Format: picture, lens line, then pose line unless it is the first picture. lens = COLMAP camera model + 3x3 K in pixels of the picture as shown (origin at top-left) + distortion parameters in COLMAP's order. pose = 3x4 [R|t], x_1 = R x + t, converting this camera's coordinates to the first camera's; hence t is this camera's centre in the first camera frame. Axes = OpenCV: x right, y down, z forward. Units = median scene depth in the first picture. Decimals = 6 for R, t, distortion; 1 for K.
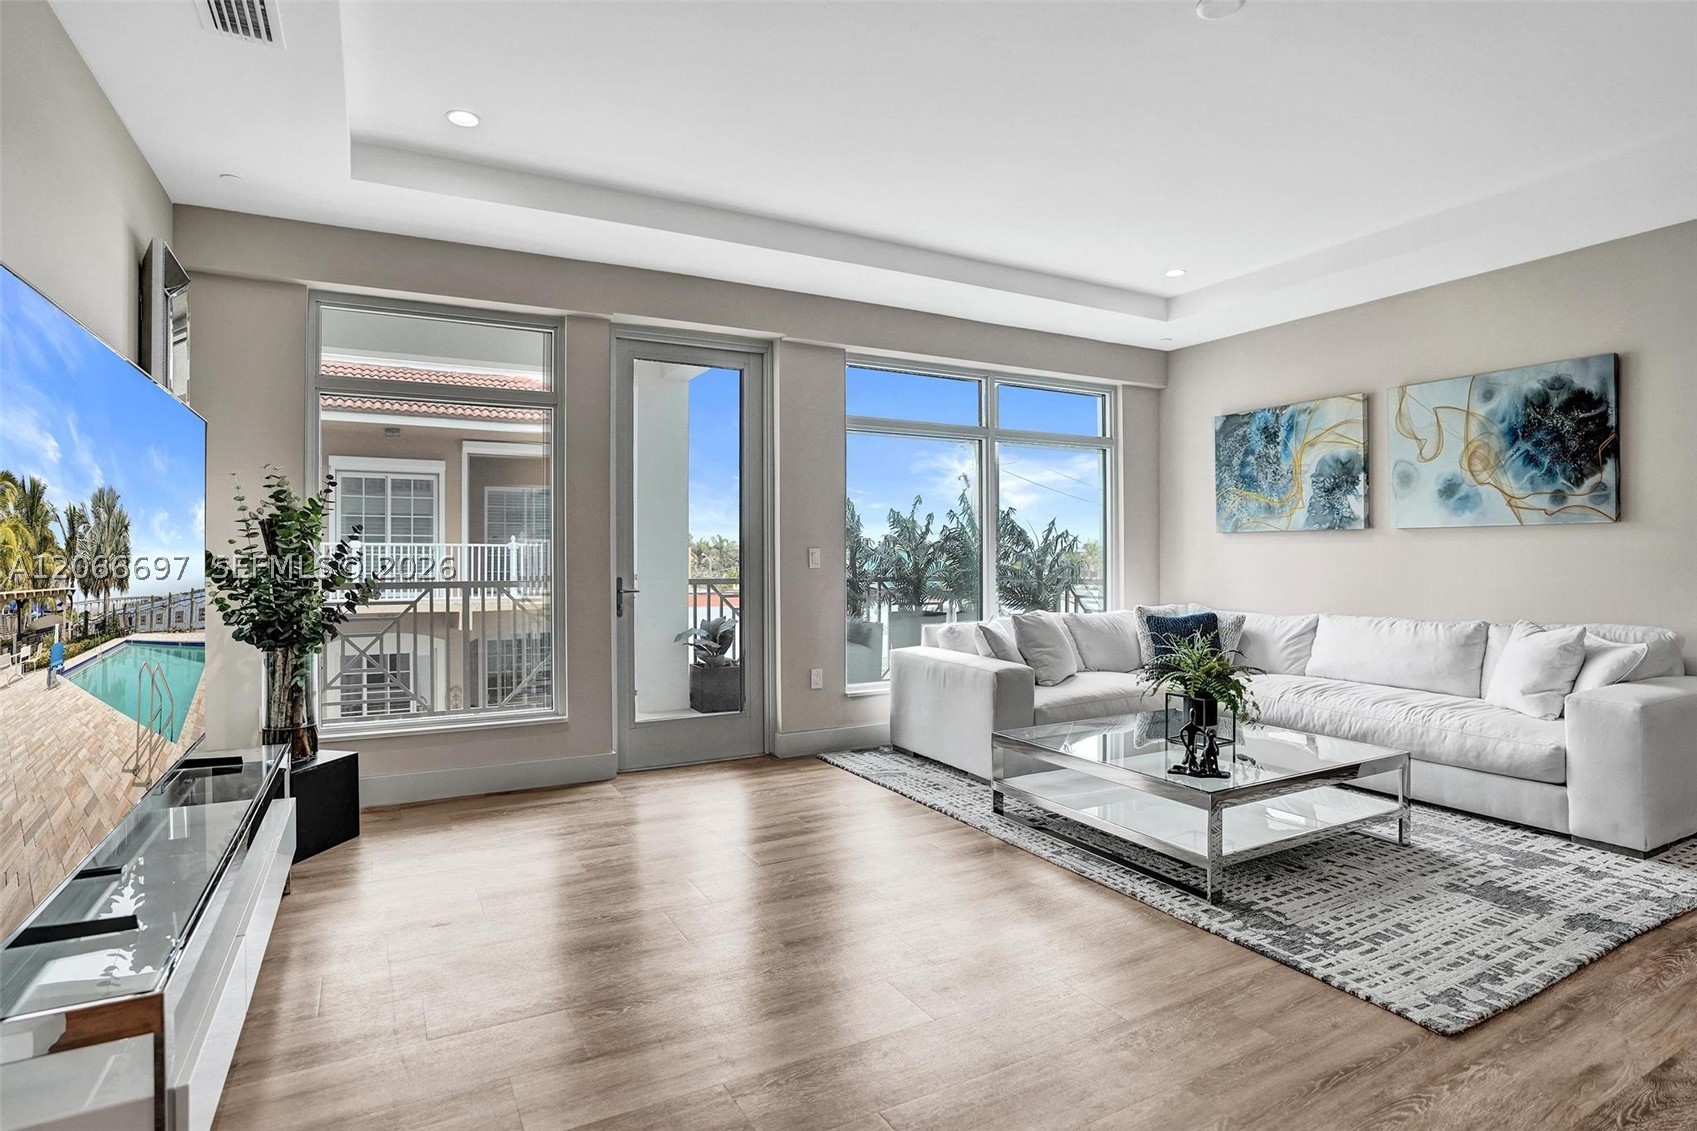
lens RADIAL K [[865.7, 0, 849.0], [0, 865.7, 554.4], [0, 0, 1]] dist [-0.057466, 0.027584]
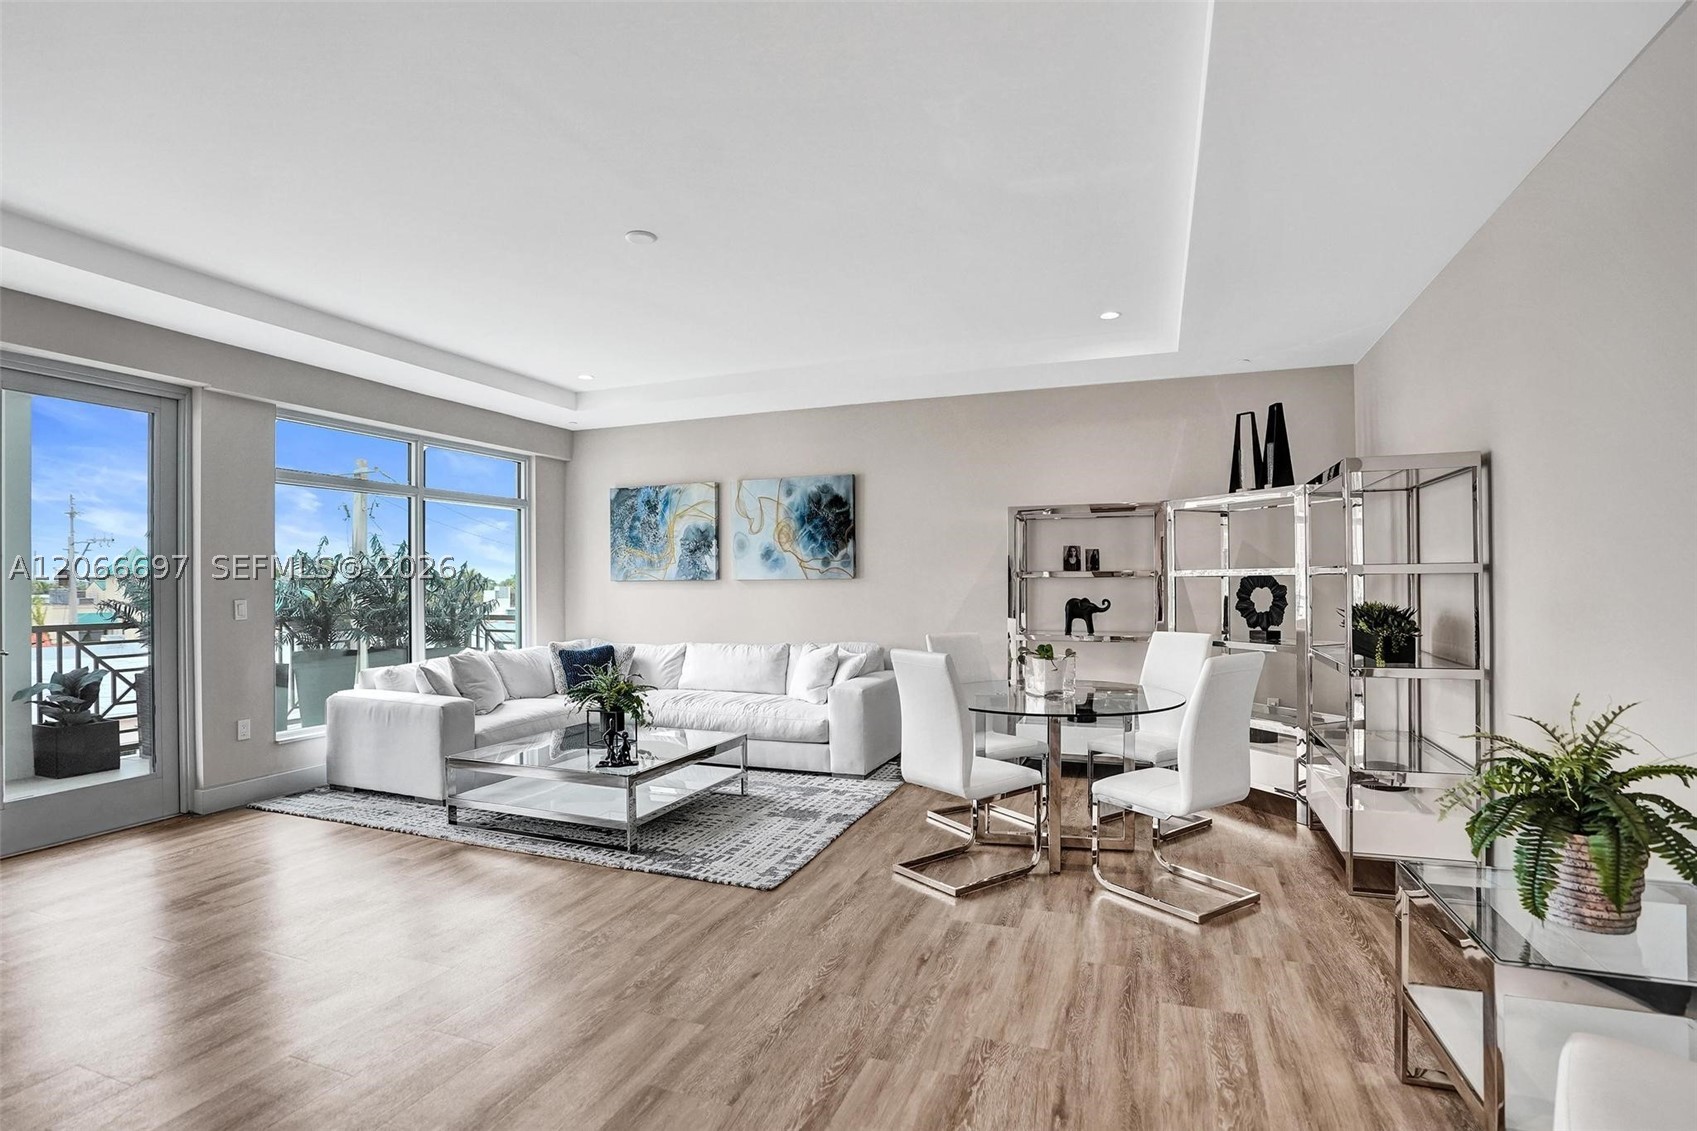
lens RADIAL K [[797.3, 0, 842.5], [0, 797.3, 583.0], [0, 0, 1]] dist [-0.071620, 0.000185]
pose [[0.758358, -0.000494, 0.651838, -0.119171], [0.004752, 0.999977, -0.004771, -0.025181], [-0.651821, 0.006716, 0.758343, -0.170113]]
